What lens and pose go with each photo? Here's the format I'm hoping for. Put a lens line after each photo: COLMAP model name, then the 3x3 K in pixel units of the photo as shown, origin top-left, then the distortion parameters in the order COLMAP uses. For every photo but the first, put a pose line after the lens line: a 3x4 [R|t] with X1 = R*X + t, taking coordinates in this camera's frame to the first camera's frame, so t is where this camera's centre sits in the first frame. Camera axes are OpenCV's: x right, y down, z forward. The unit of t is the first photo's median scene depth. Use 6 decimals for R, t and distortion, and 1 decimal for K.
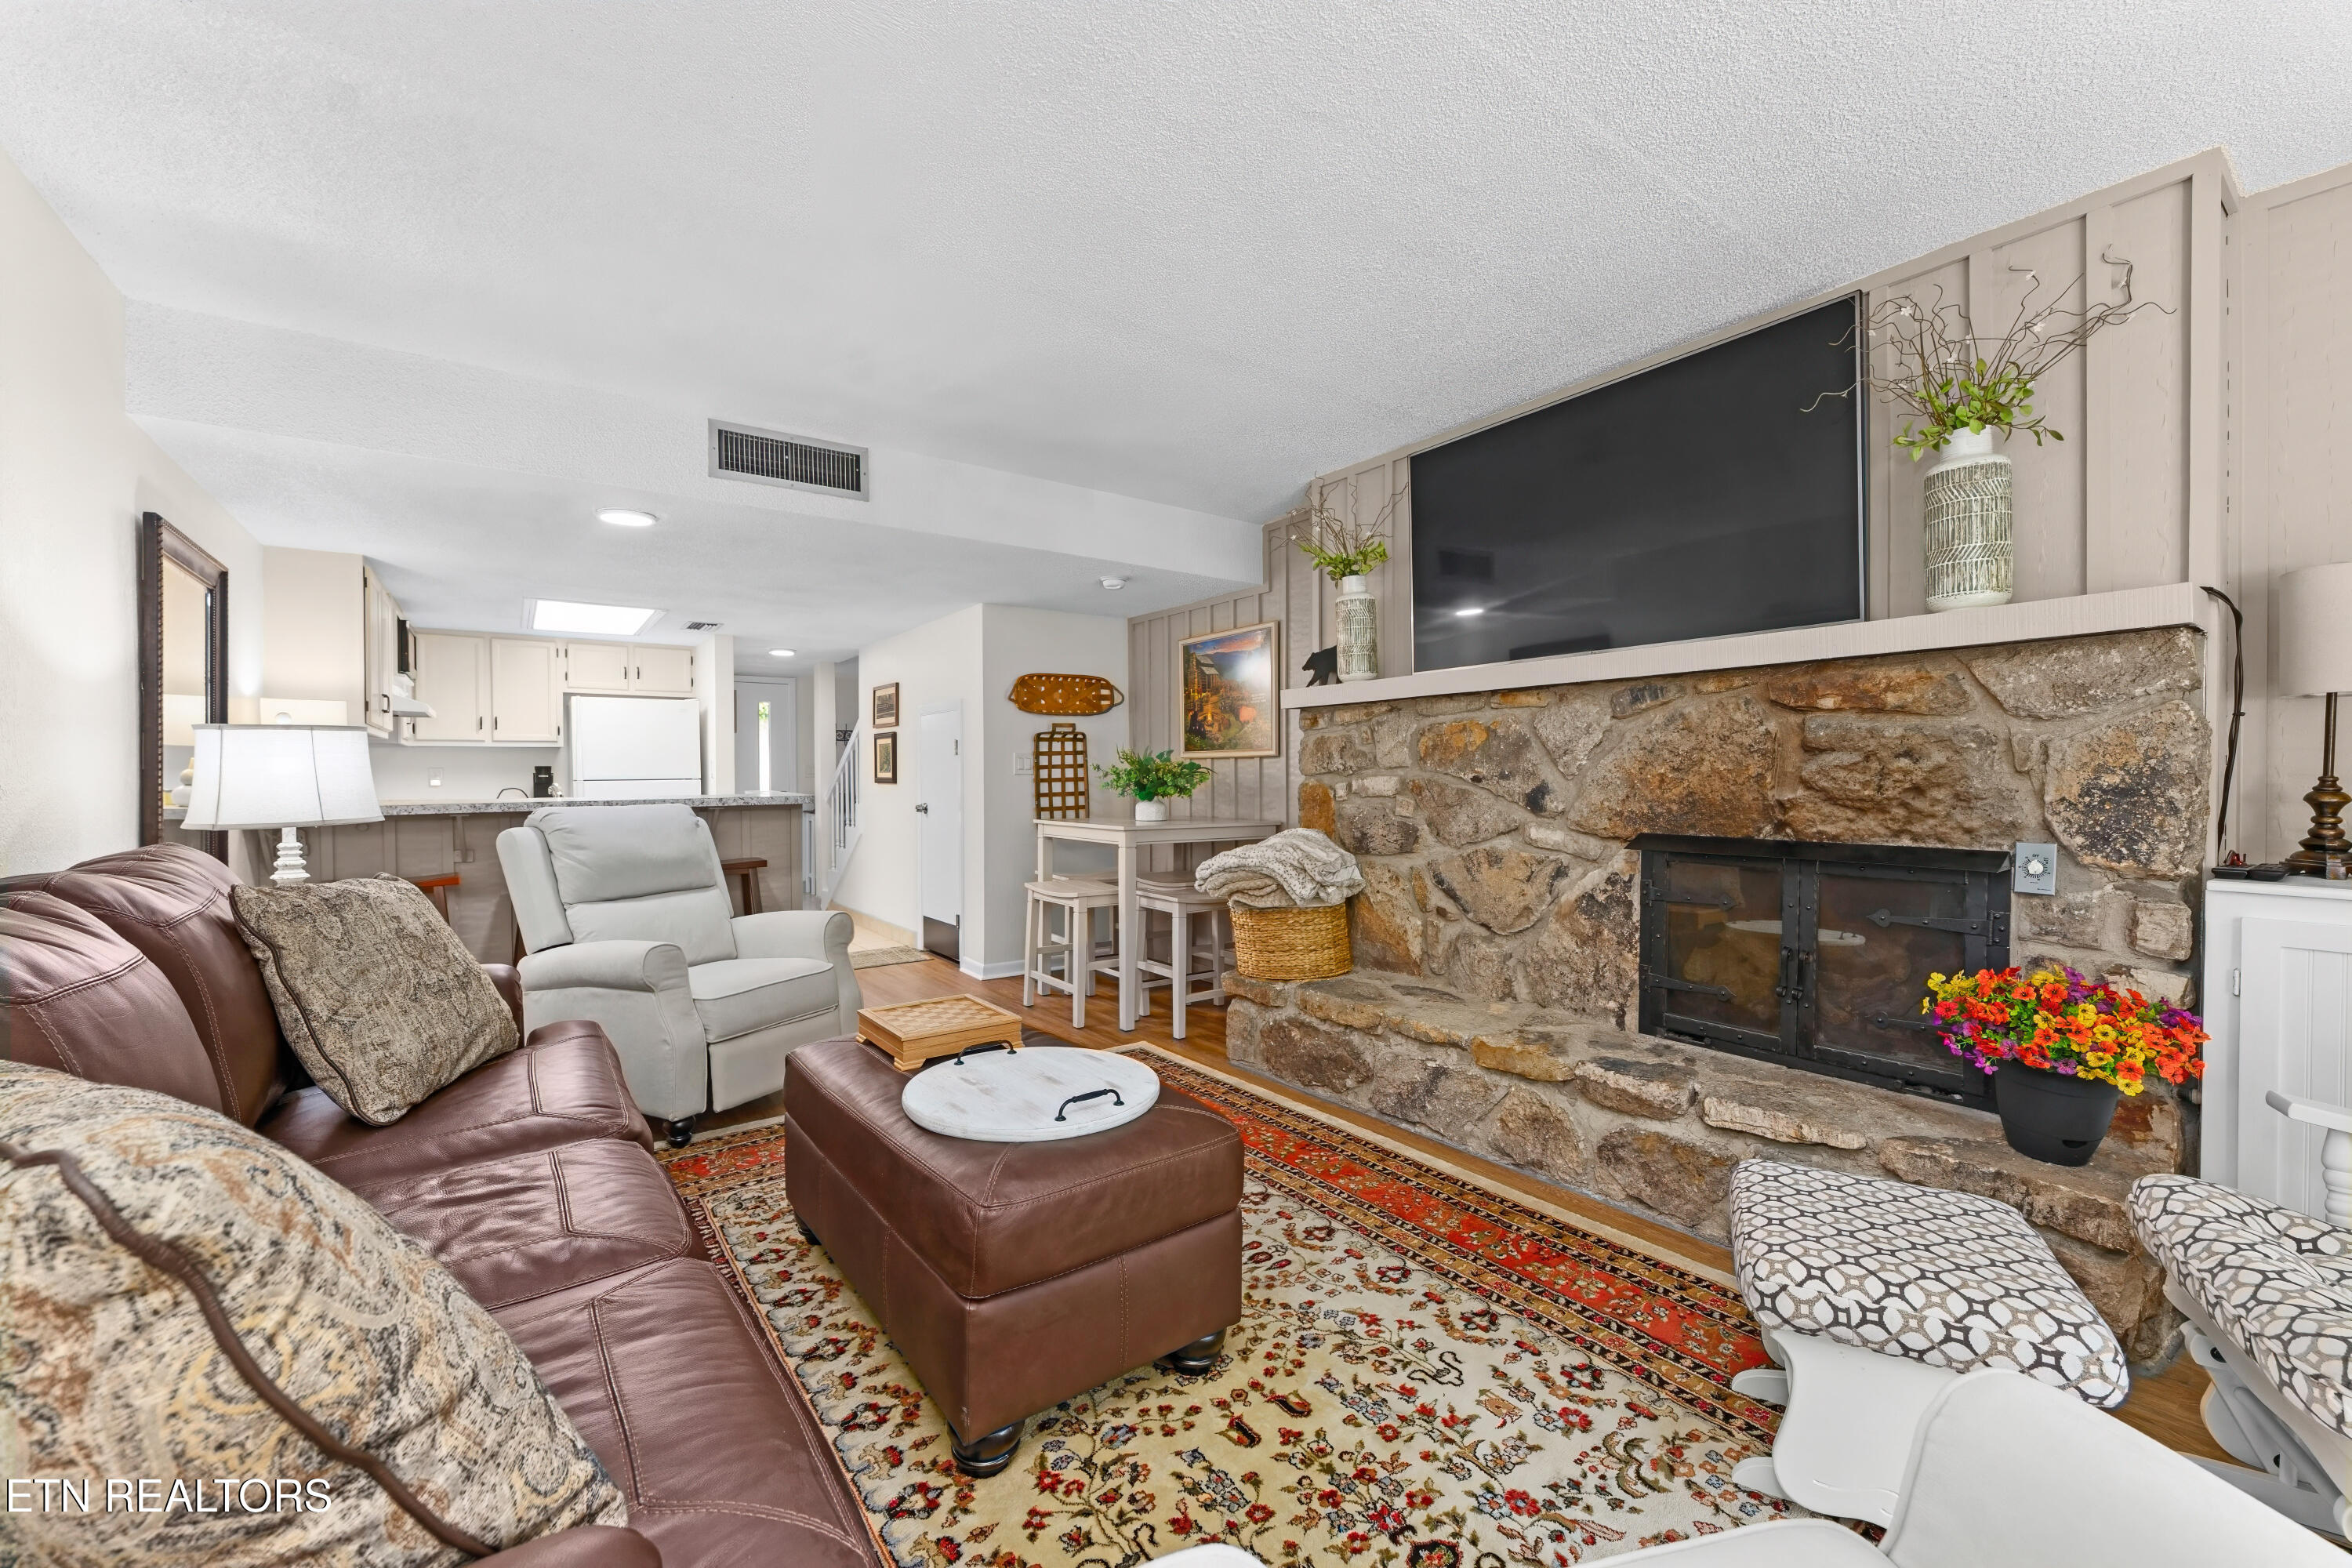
lens RADIAL K [[940.4, 0, 1168.1], [0, 940.4, 780.0], [0, 0, 1]] dist [-0.000276, -0.000268]
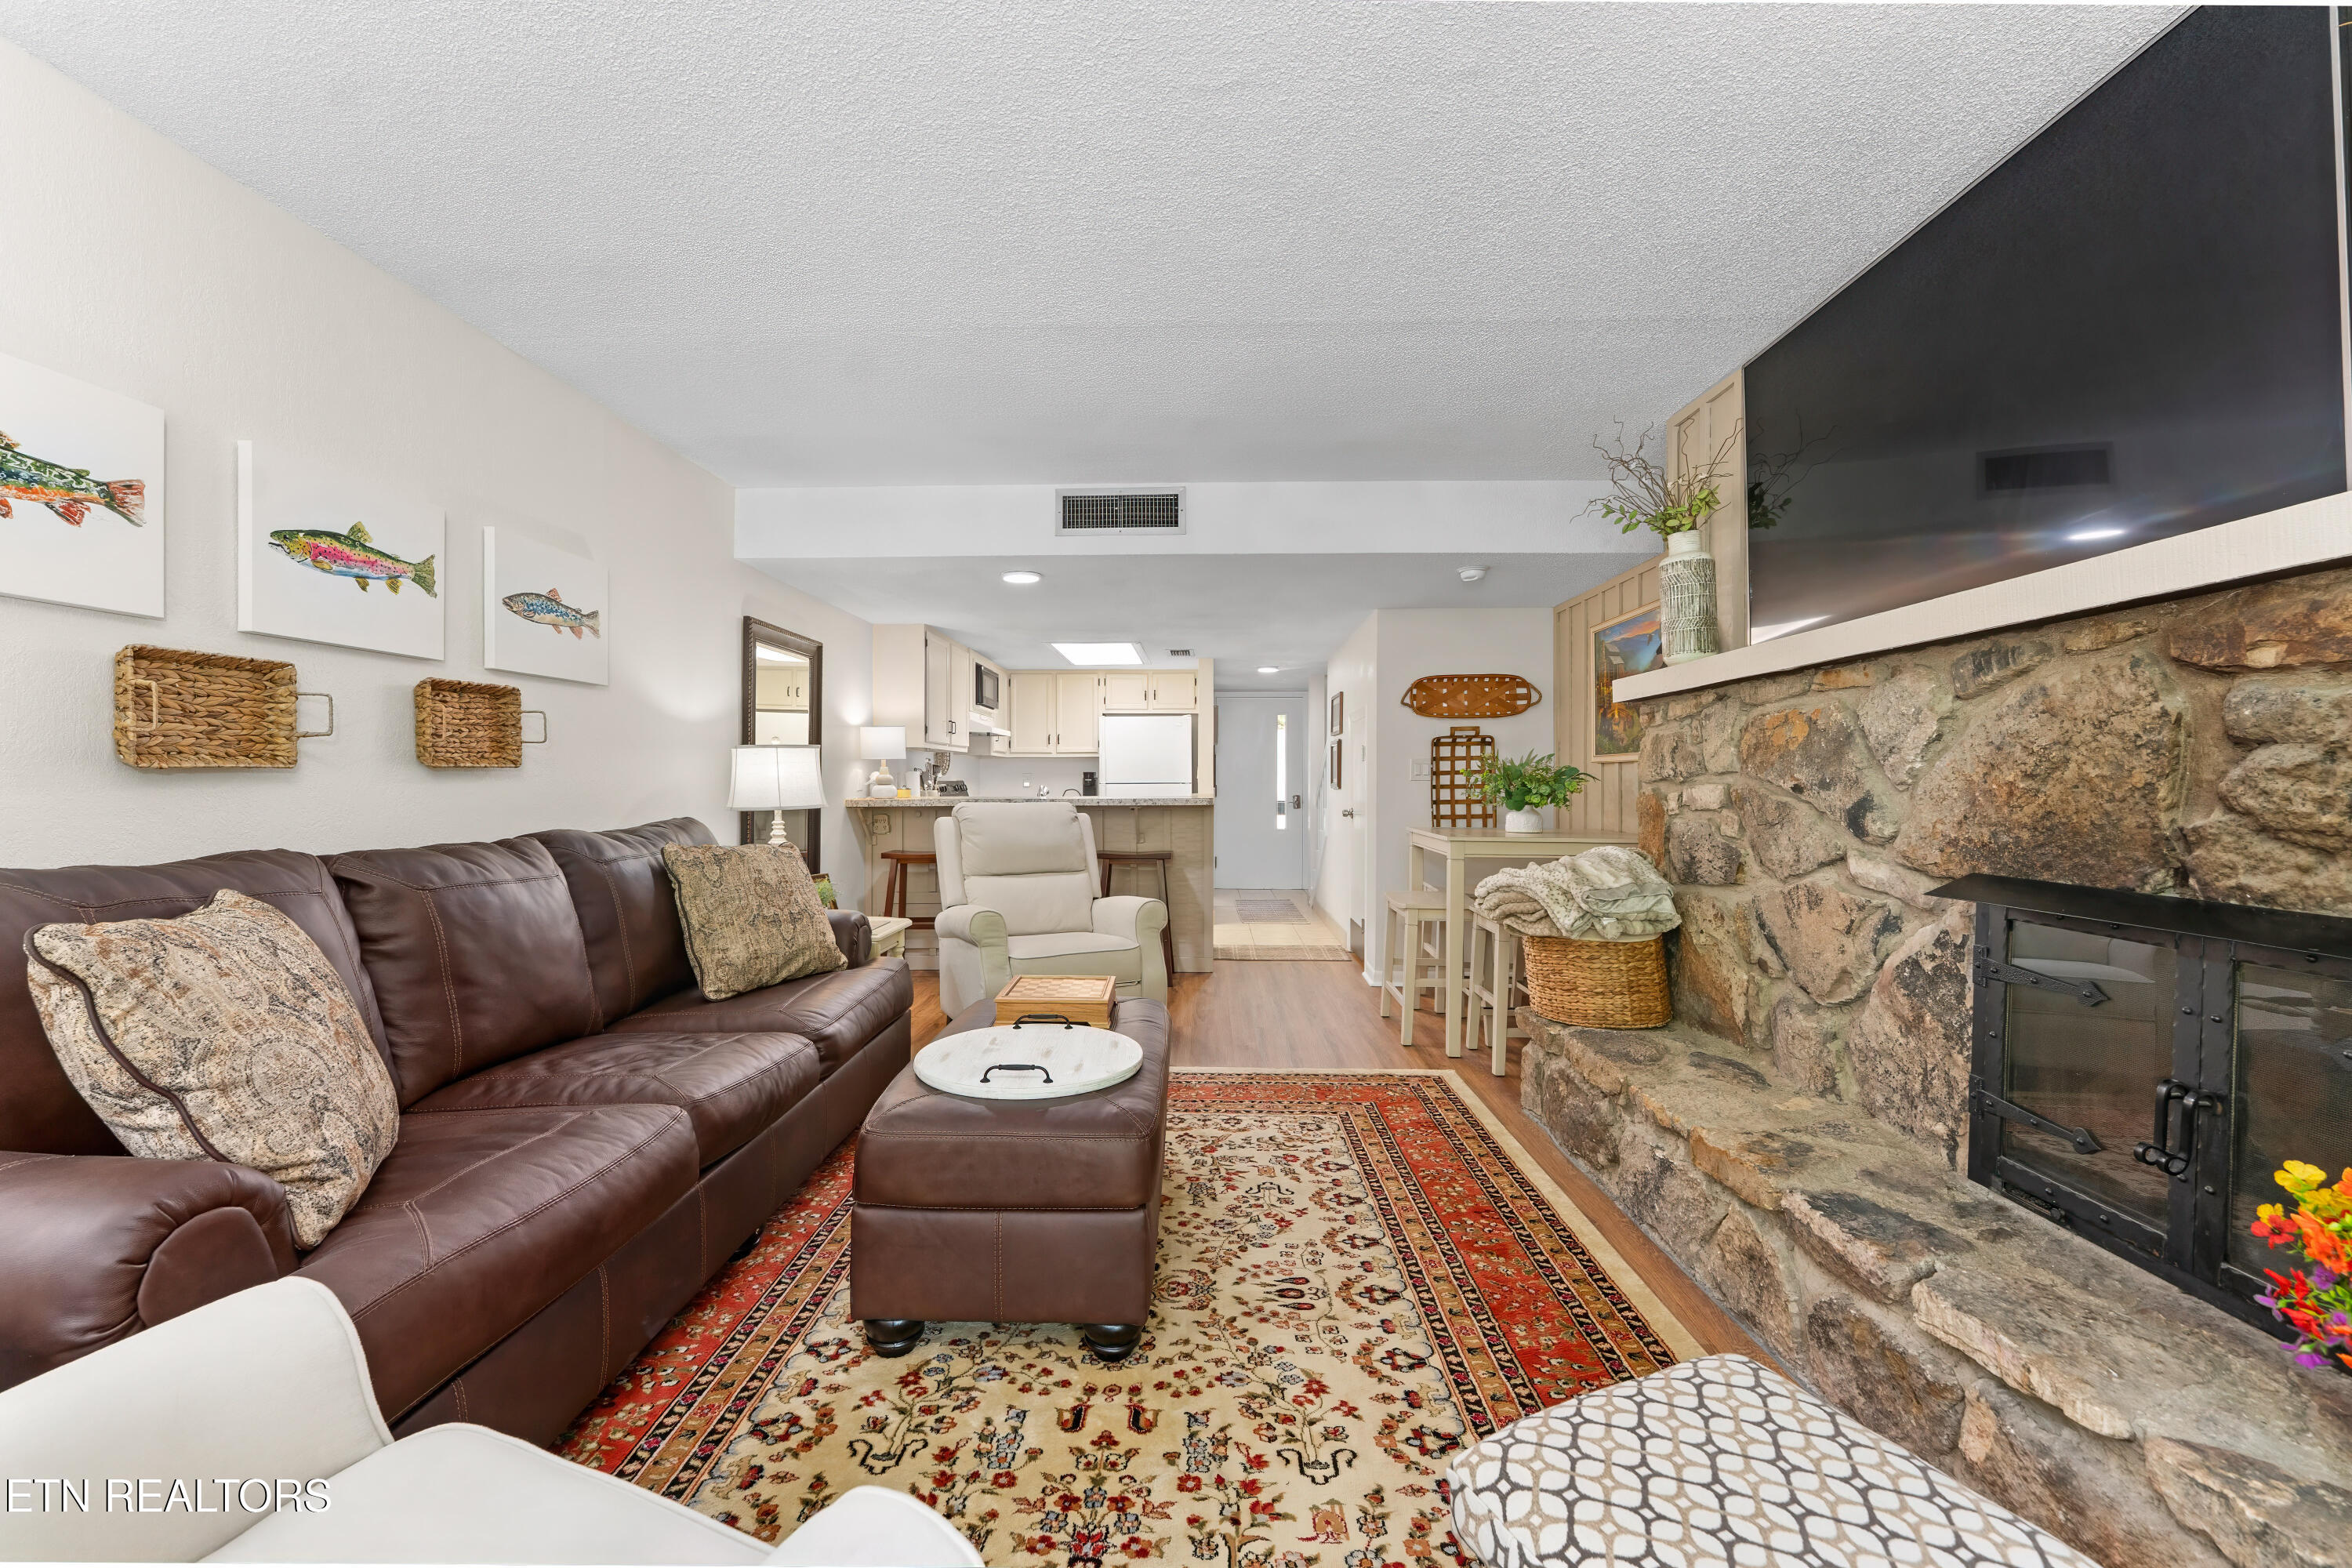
lens RADIAL K [[940.4, 0, 1168.1], [0, 940.4, 780.0], [0, 0, 1]] dist [-0.000276, -0.000268]
pose [[0.792572, 0.005035, -0.609758, 0.442888], [-0.009234, 0.999950, -0.003746, -0.000608], [0.609709, 0.008599, 0.792579, 0.136033]]
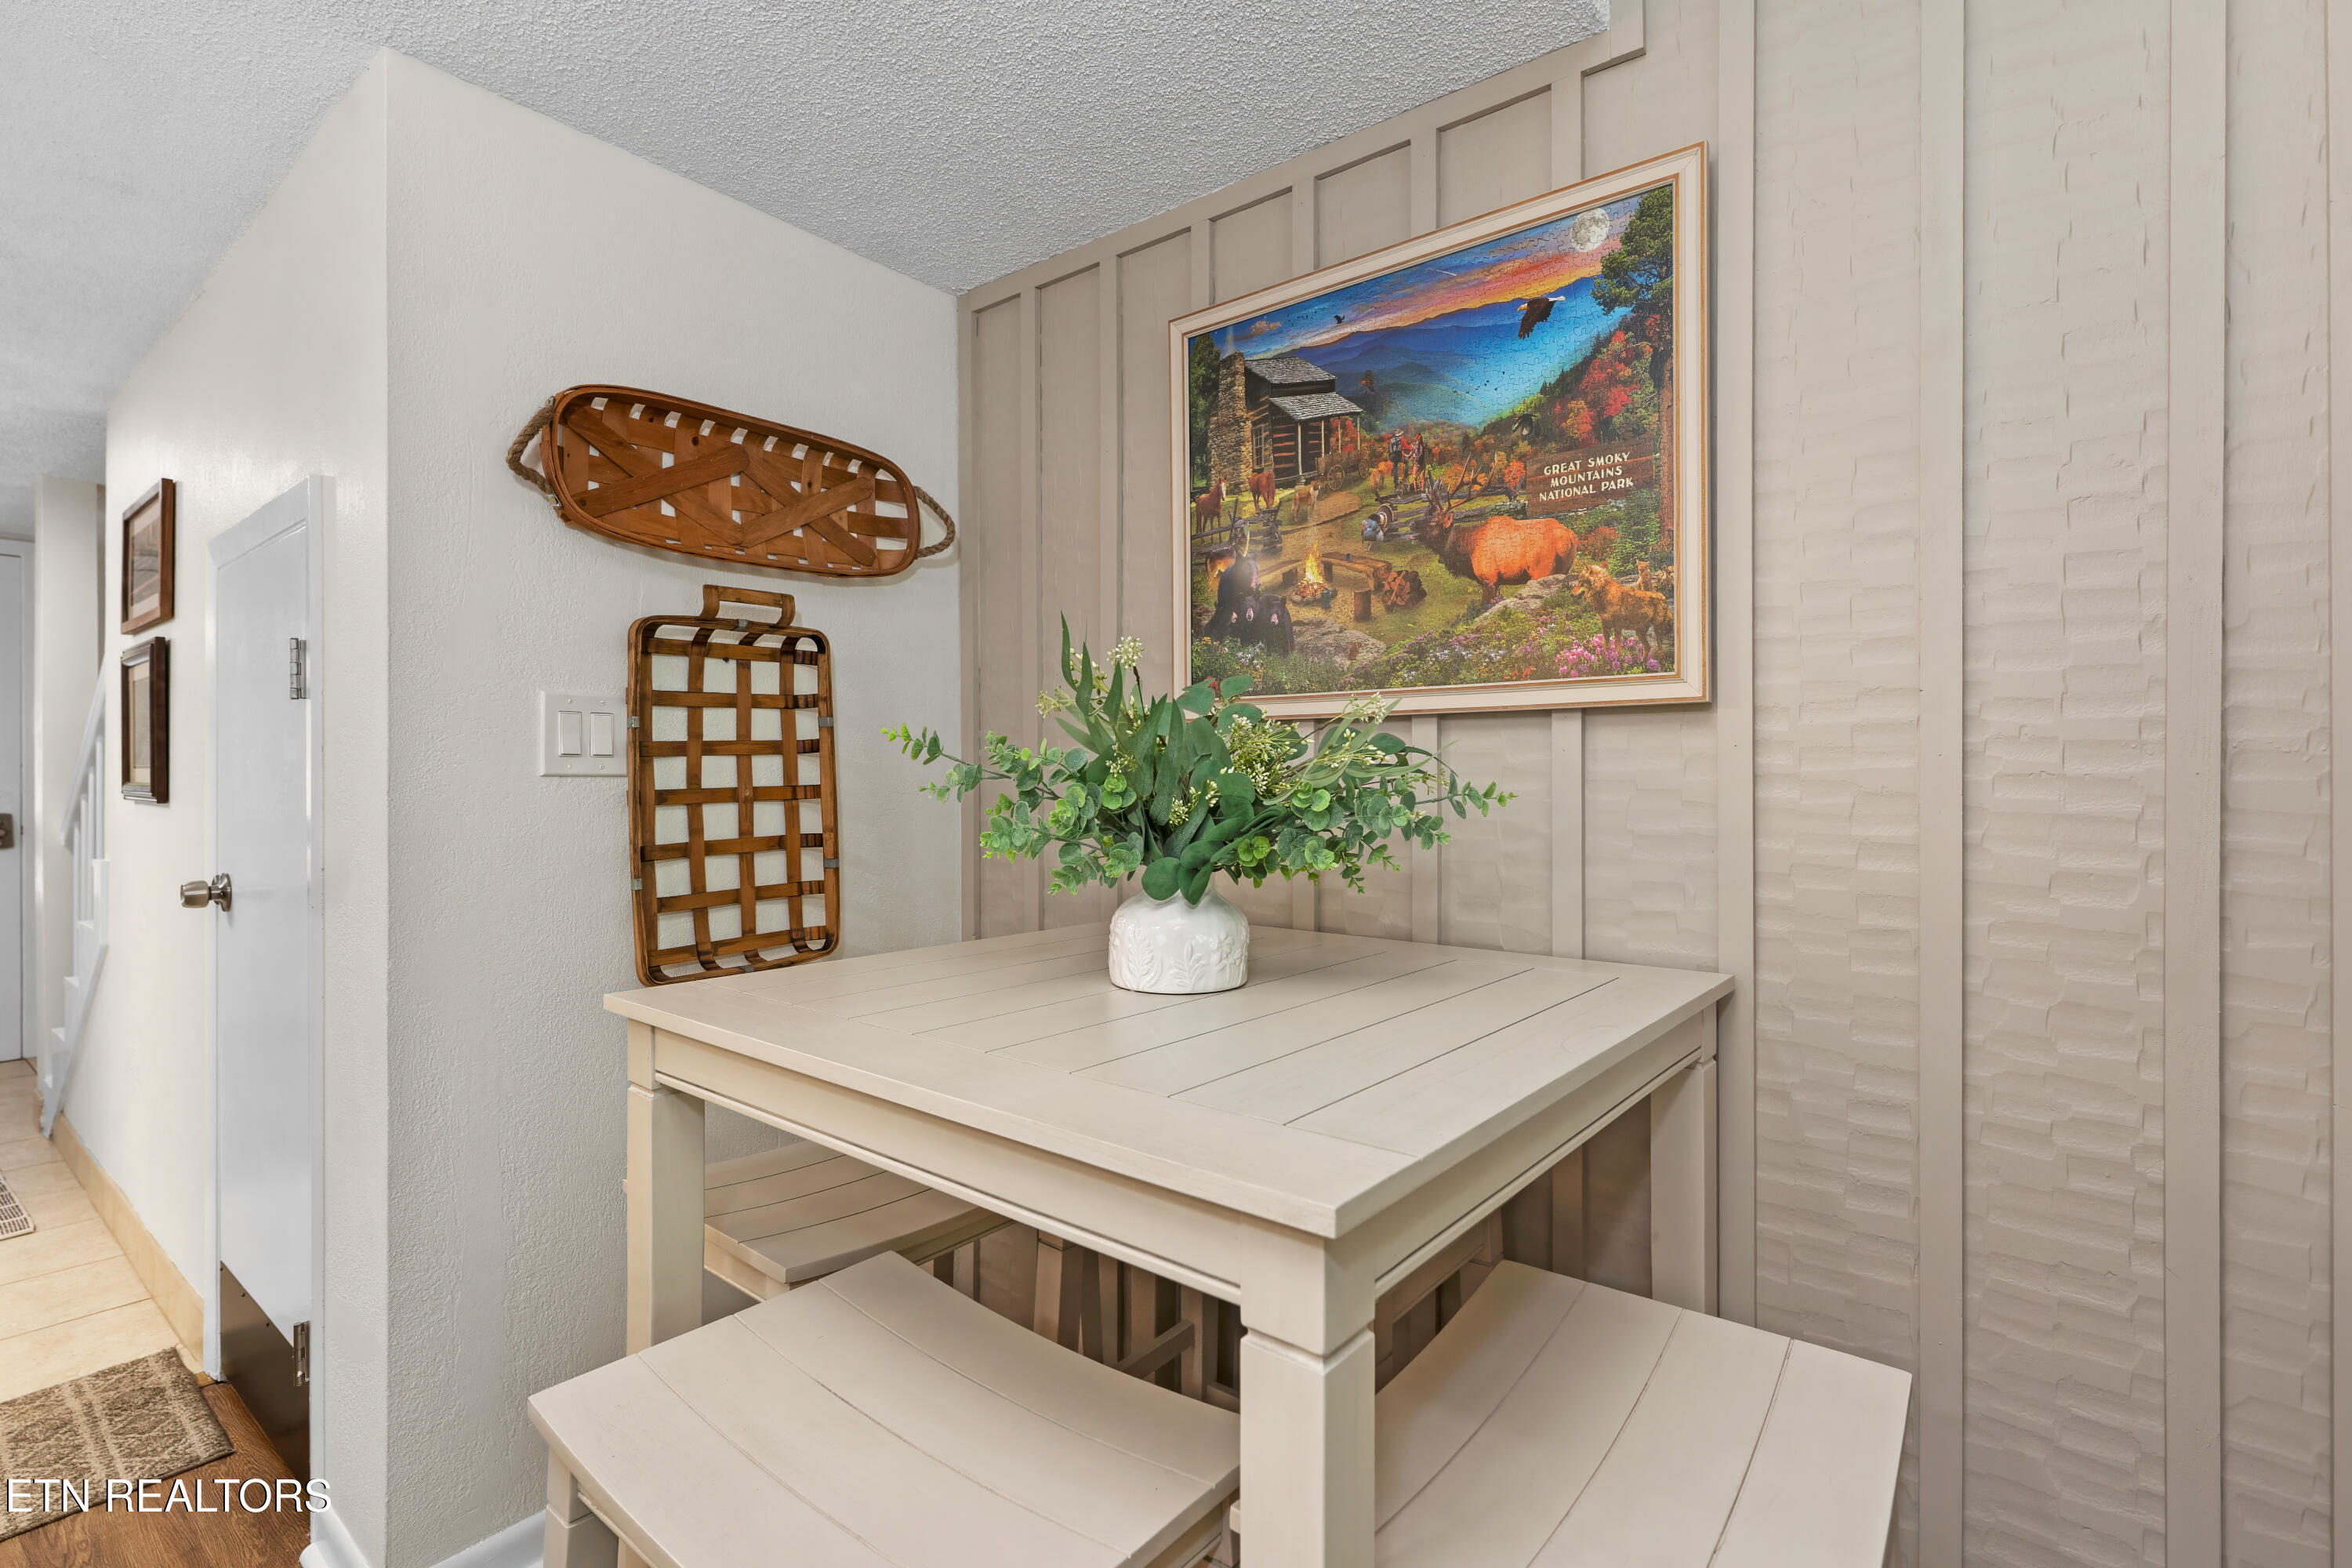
lens RADIAL K [[1105.1, 0, 1176.0], [0, 1105.1, 784.0], [0, 0, 1]] dist [-0.003141, -0.001311]
pose [[0.961301, 0.003387, 0.275478, -0.154276], [-0.003450, 0.999994, -0.000258, -0.007728], [-0.275477, -0.000703, 0.961307, 1.269733]]
